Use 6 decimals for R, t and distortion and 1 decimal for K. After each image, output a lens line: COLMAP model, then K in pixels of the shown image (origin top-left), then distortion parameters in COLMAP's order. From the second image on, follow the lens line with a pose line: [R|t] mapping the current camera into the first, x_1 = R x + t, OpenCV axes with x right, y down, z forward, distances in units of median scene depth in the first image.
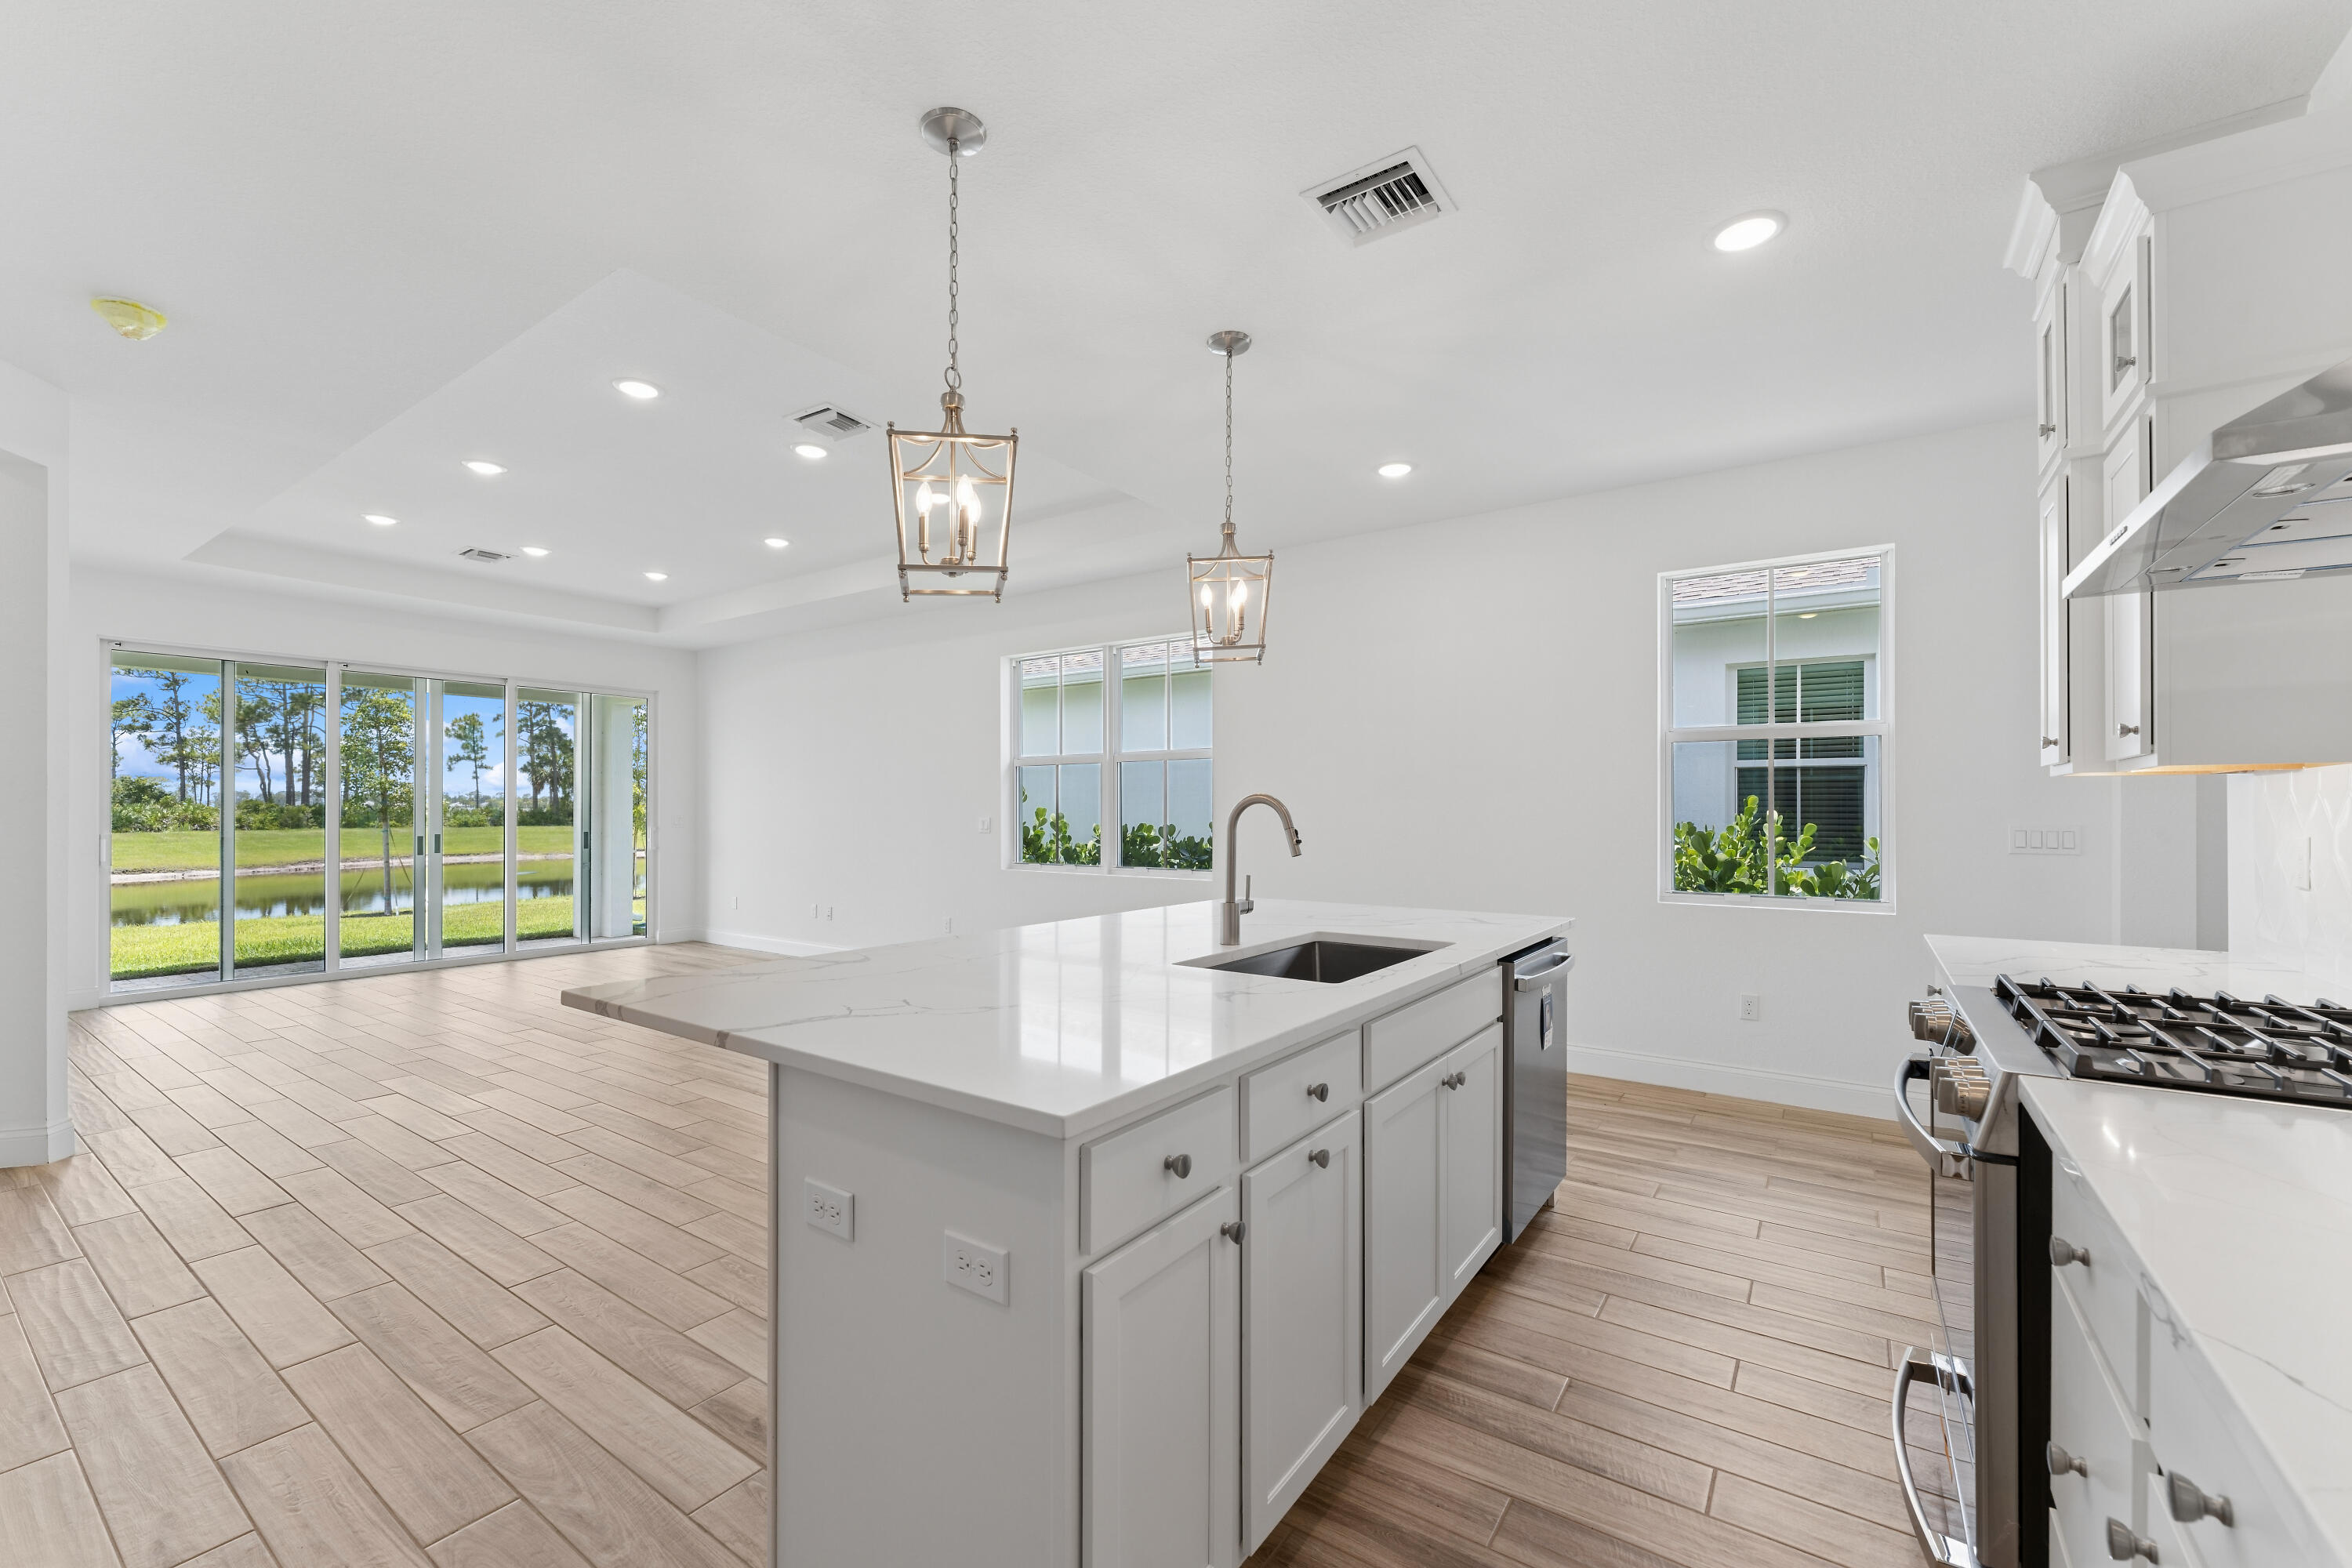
lens RADIAL K [[960.6, 0, 1181.9], [0, 960.6, 807.3], [0, 0, 1]] dist [-0.001572, 0.000376]
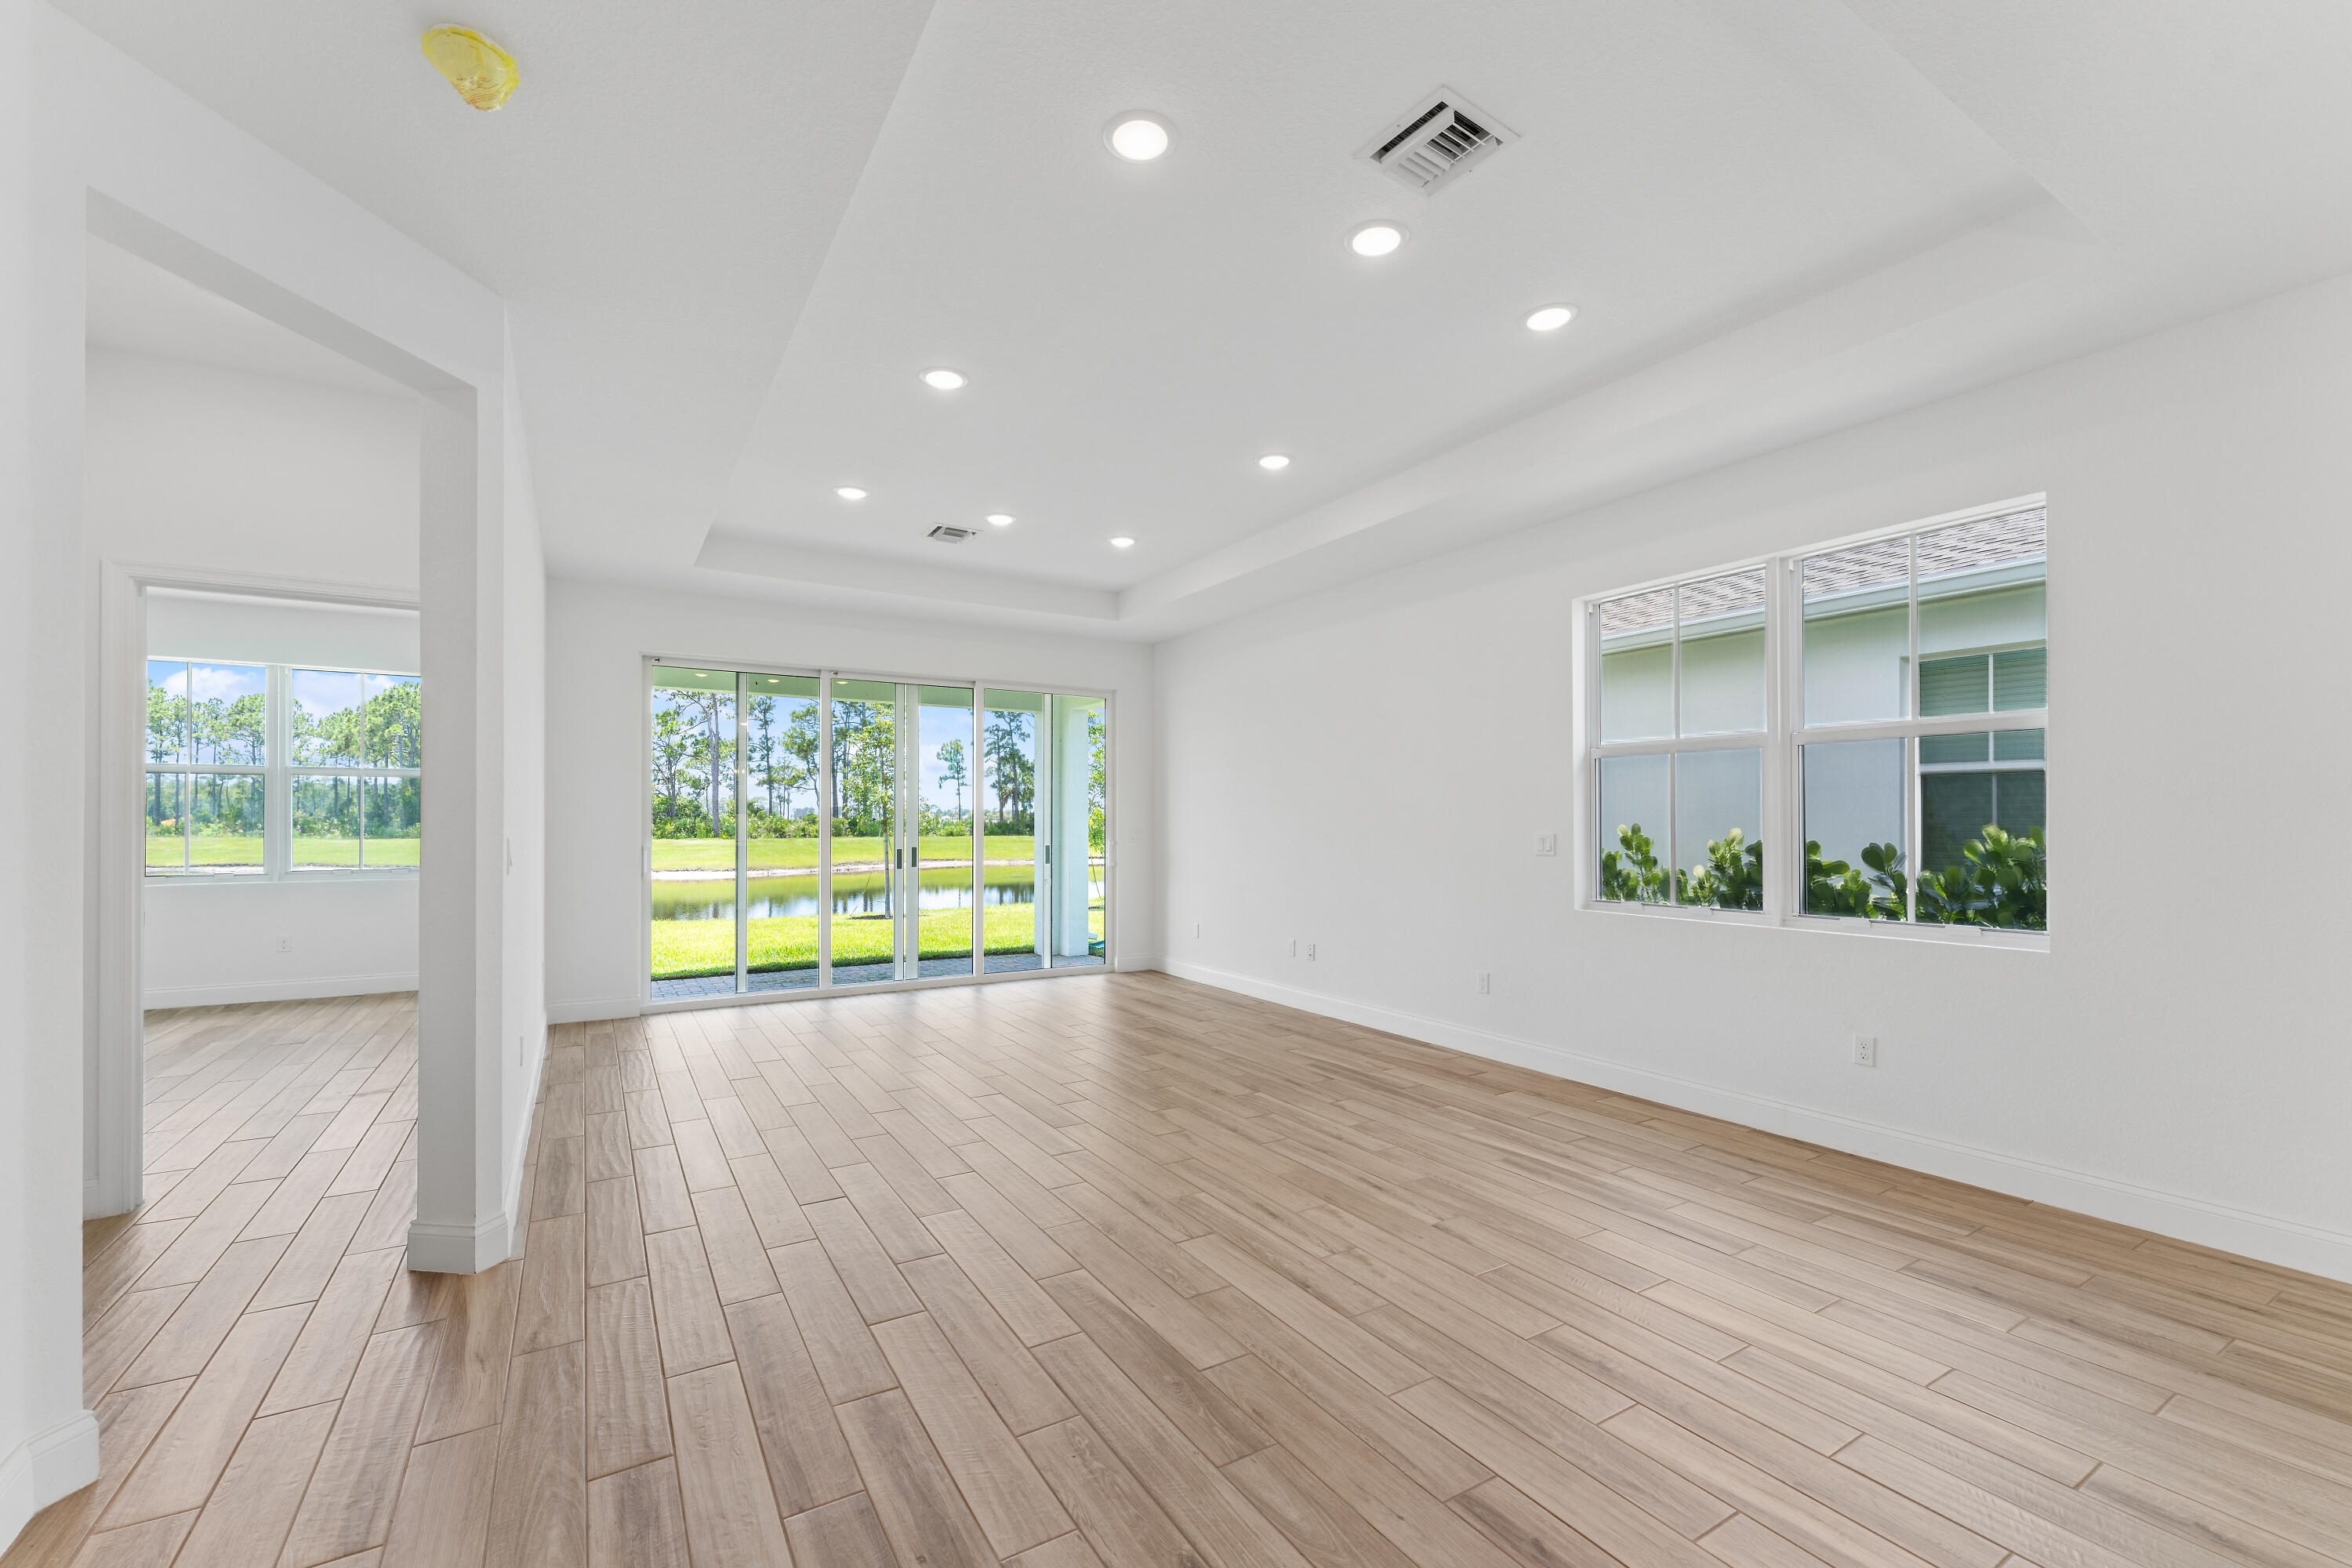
lens RADIAL K [[960.6, 0, 1188.7], [0, 960.6, 822.9], [0, 0, 1]] dist [-0.001572, 0.000376]
pose [[0.920964, 0.001624, -0.389644, -0.149274], [-0.000259, 0.999994, 0.003557, 0.000150], [0.389647, -0.003175, 0.920959, 0.223151]]
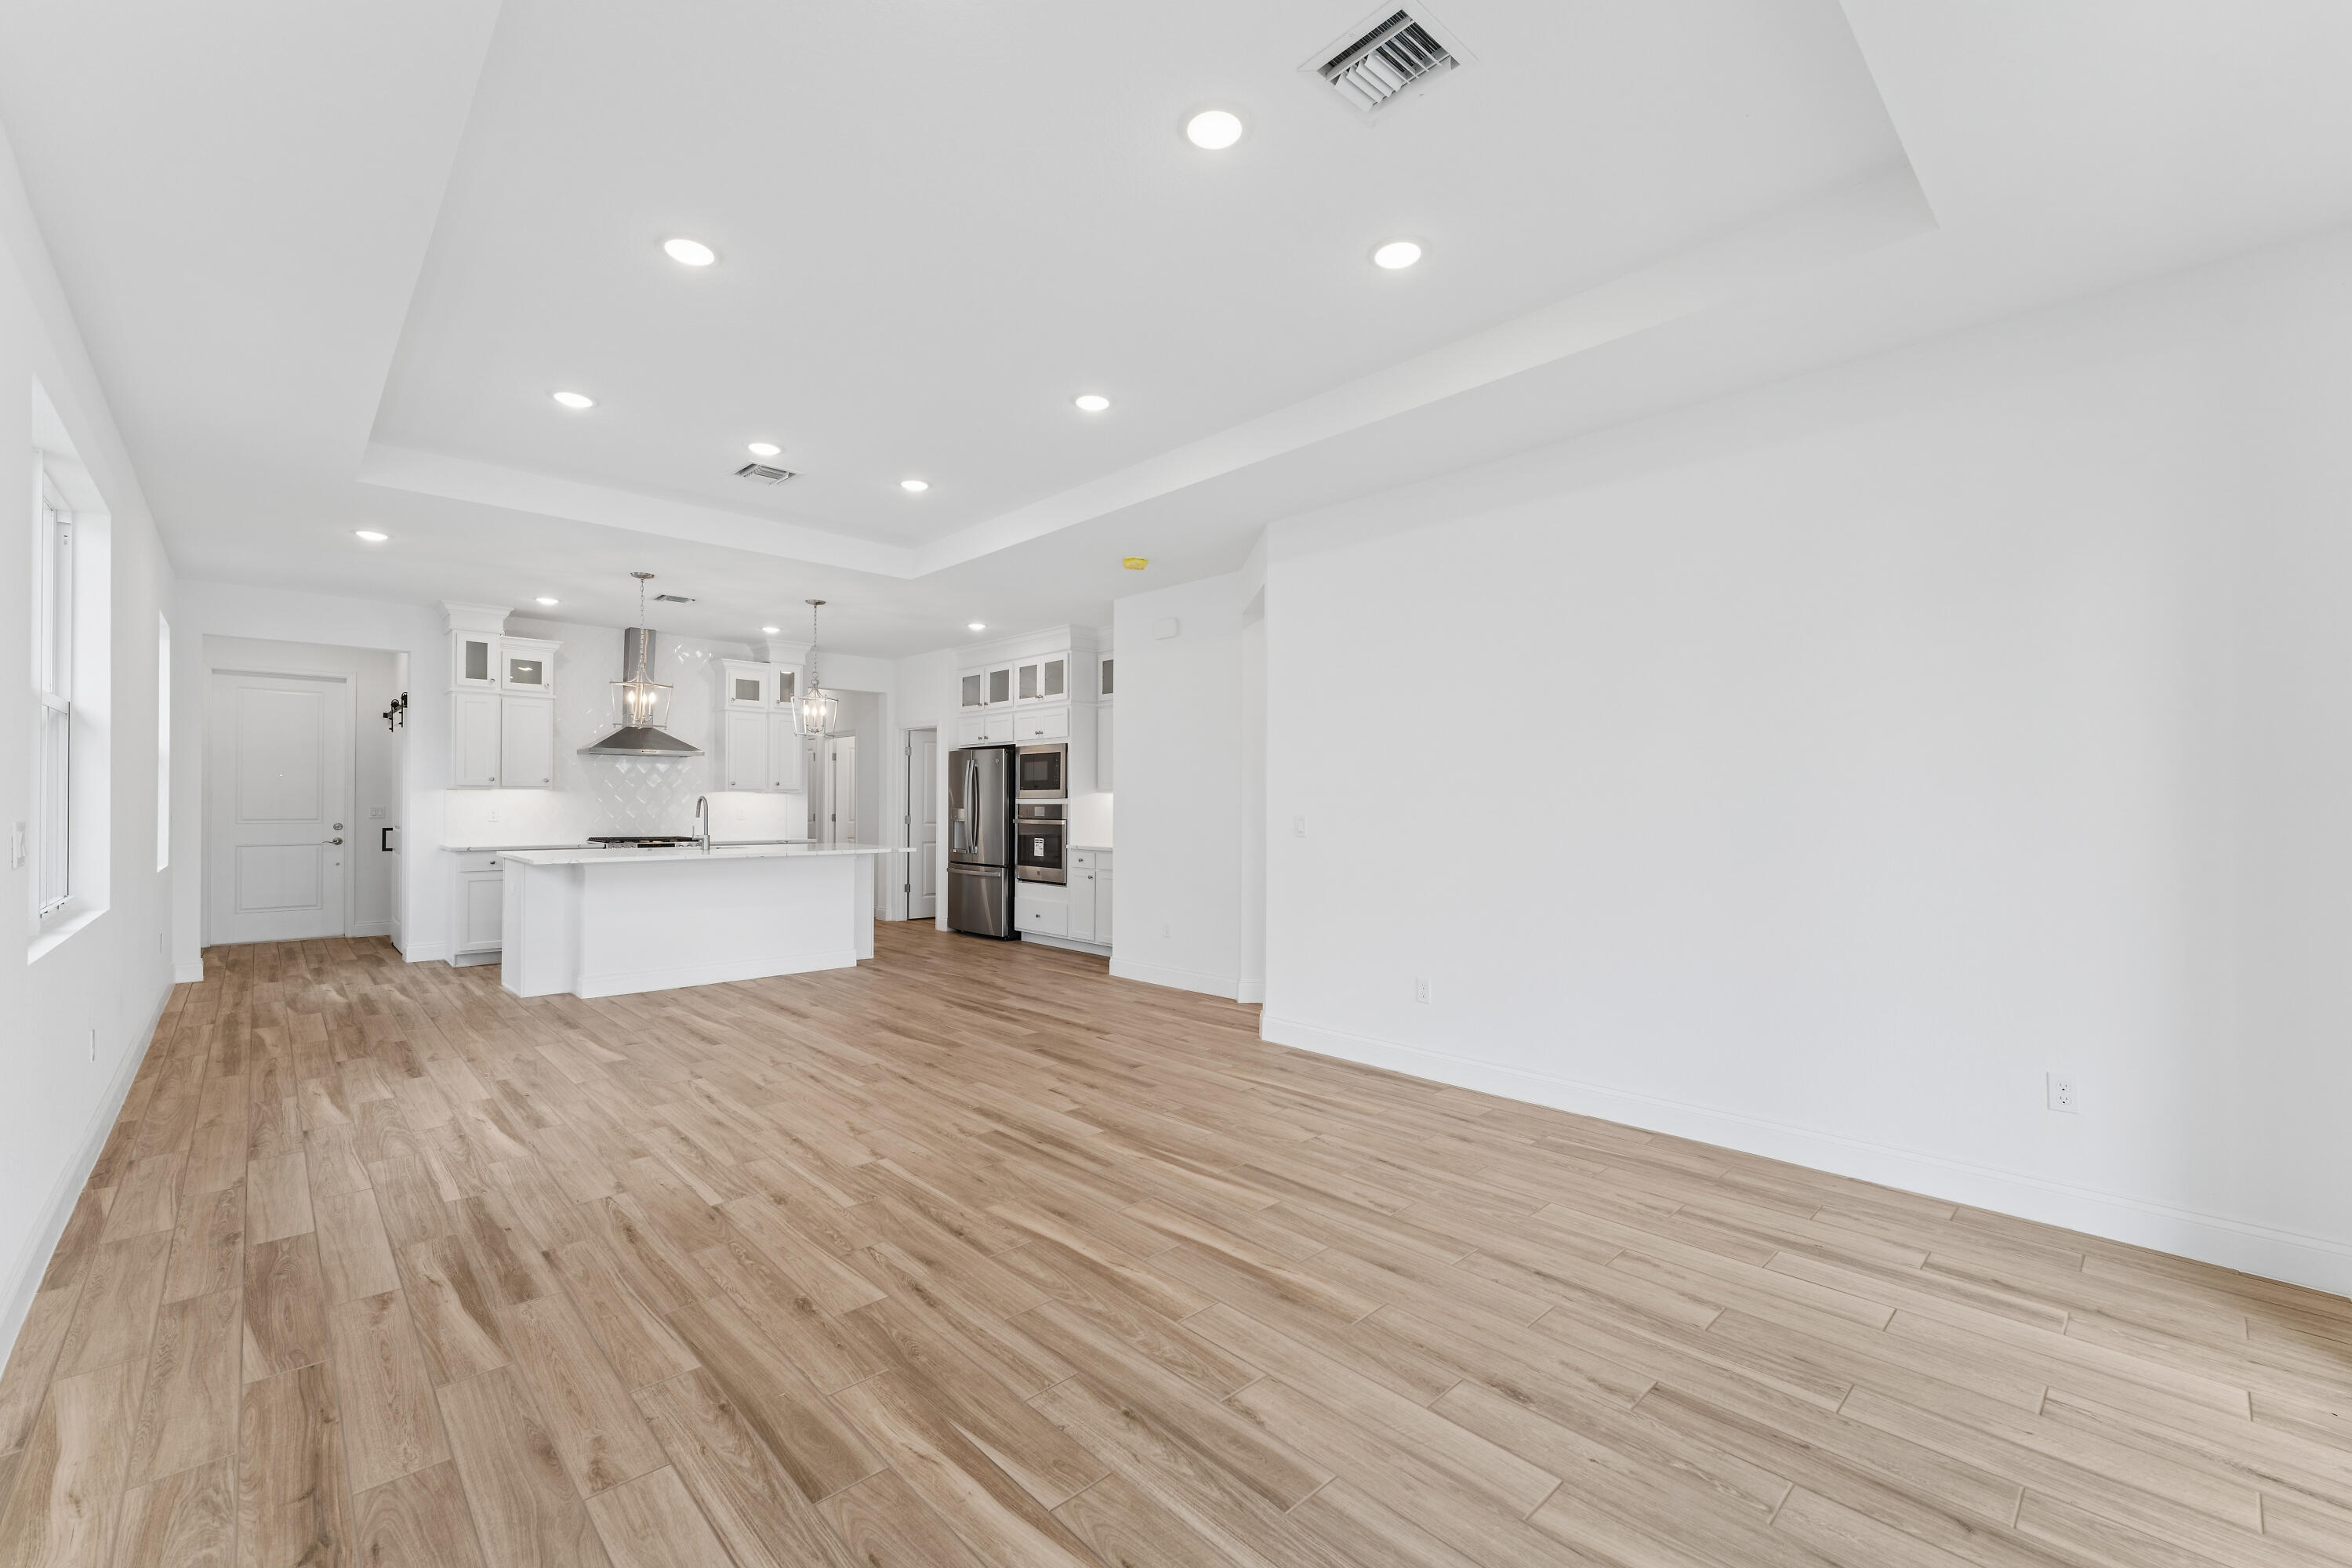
lens RADIAL K [[960.6, 0, 1192.5], [0, 960.6, 804.1], [0, 0, 1]] dist [-0.001572, 0.000376]
pose [[-0.982042, -0.003121, 0.188636, -0.600069], [-0.003450, 0.999993, -0.001415, 0.001604], [-0.188631, -0.002040, -0.982046, 1.119405]]
